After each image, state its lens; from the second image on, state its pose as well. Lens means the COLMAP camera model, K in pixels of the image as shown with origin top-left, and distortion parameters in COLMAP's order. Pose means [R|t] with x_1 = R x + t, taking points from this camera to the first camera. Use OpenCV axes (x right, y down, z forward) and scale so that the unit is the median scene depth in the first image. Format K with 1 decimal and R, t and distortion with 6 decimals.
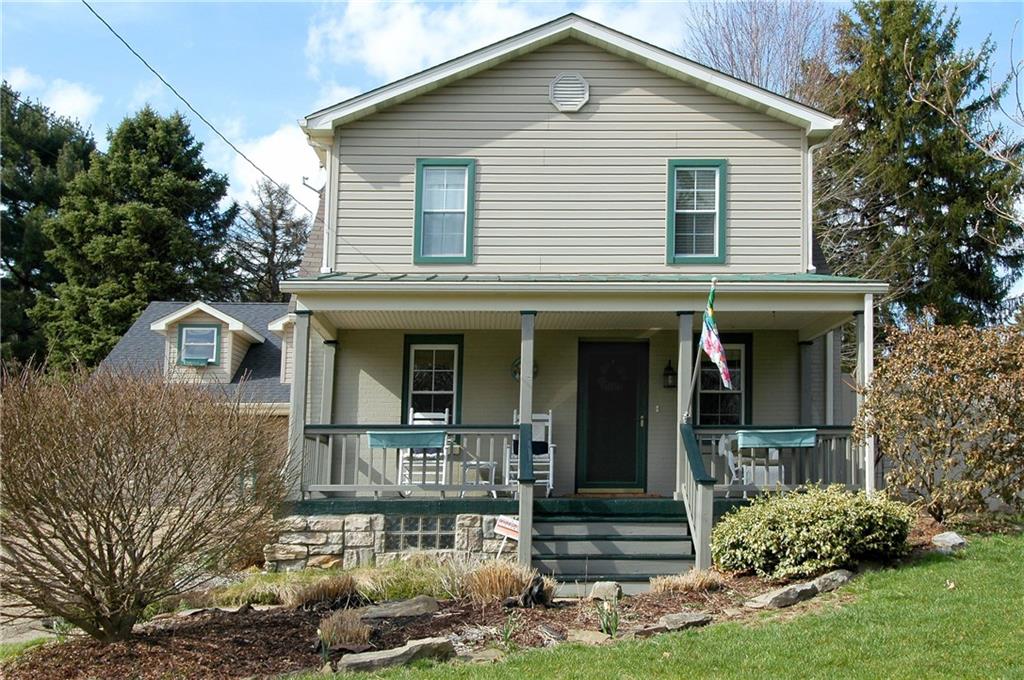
lens RADIAL K [[1042.4, 0, 513.5], [0, 1042.4, 336.7], [0, 0, 1]] dist [0.008782, 0.000000]
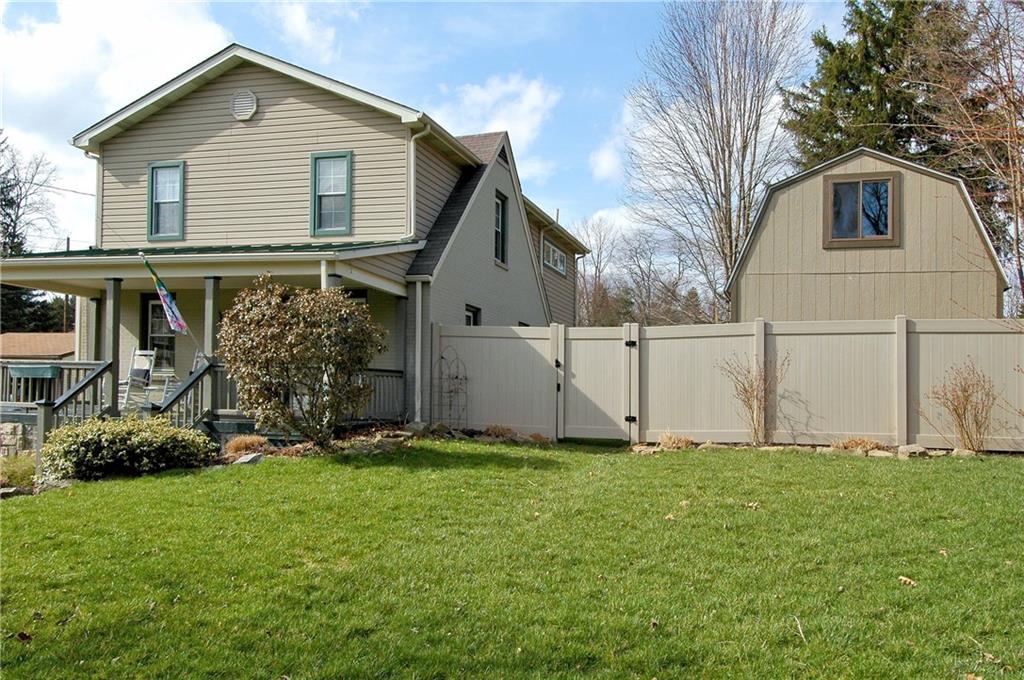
lens RADIAL K [[794.0, 0, 512.0], [0, 794.0, 344.3], [0, 0, 1]] dist [0.001166, -0.001179]
pose [[0.966216, 0.003887, -0.257703, 0.635086], [0.017612, 0.996553, 0.081068, -0.011009], [0.257130, -0.082868, 0.962817, 0.106890]]
